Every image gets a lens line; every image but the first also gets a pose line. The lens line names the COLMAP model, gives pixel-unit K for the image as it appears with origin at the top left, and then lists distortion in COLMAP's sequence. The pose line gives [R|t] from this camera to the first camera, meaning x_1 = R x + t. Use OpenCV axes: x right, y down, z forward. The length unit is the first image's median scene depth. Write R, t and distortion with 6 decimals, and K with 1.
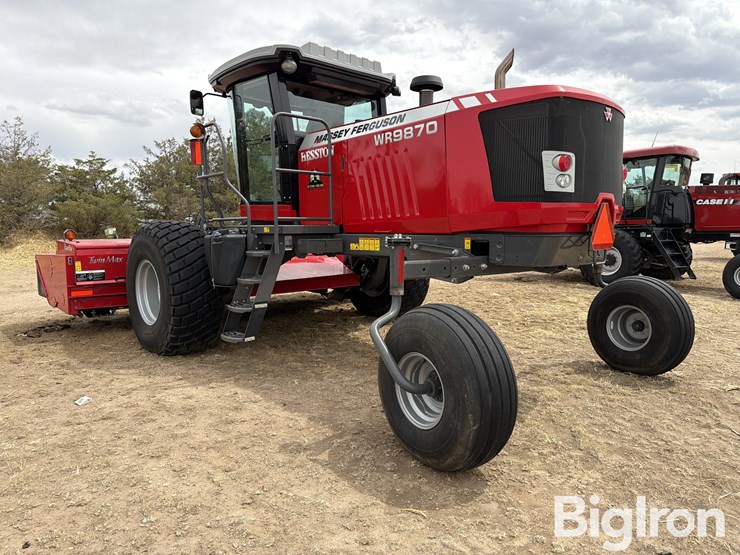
lens RADIAL K [[533.3, 0, 370.8], [0, 533.3, 287.9], [0, 0, 1]] dist [0.004547, -0.005010]
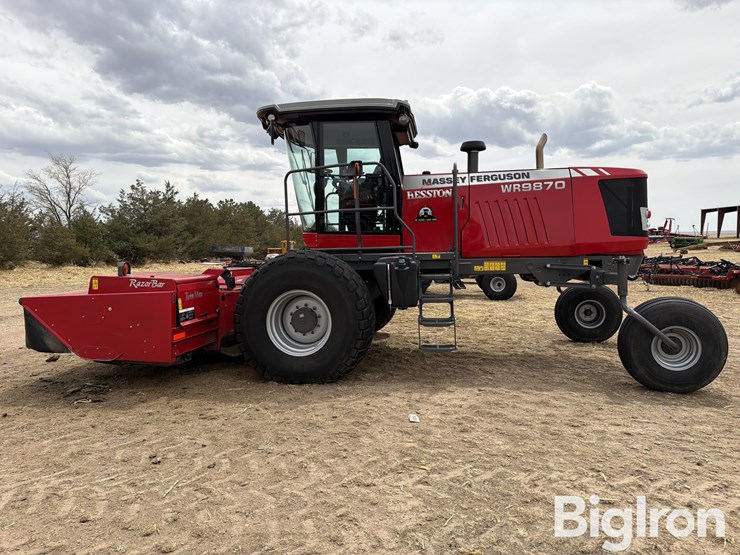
lens RADIAL K [[543.0, 0, 374.0], [0, 543.0, 277.6], [0, 0, 1]] dist [0.033062, -0.007930]
pose [[0.769713, -0.041375, 0.637048, -1.062966], [0.088408, 0.995191, -0.042184, -0.022998], [-0.632239, 0.088790, 0.769669, 0.157646]]
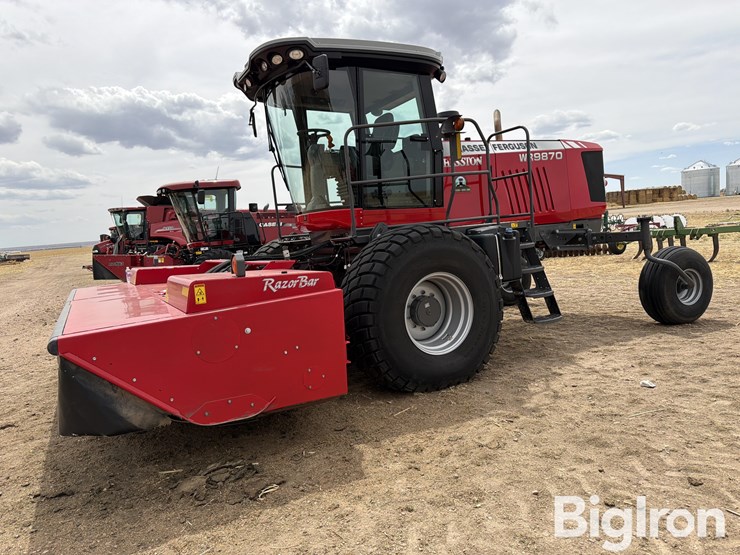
lens RADIAL K [[543.0, 0, 374.0], [0, 543.0, 277.6], [0, 0, 1]] dist [0.033062, -0.007930]
pose [[0.224852, -0.101053, 0.969139, -1.367639], [0.195030, 0.979148, 0.056848, -0.122778], [-0.954675, 0.176229, 0.239872, 1.015953]]
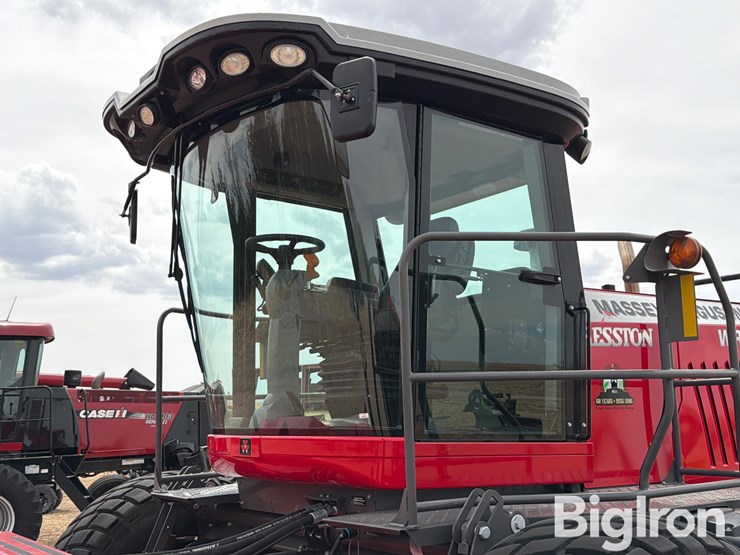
lens RADIAL K [[864.0, 0, 395.9], [0, 864.0, 264.1], [0, 0, 1]] dist [0.176098, -0.014014]
pose [[0.083839, 0.170347, 0.981811, -0.994363], [0.135089, 0.974241, -0.180569, -0.212711], [-0.987280, 0.147770, 0.058667, 1.228538]]
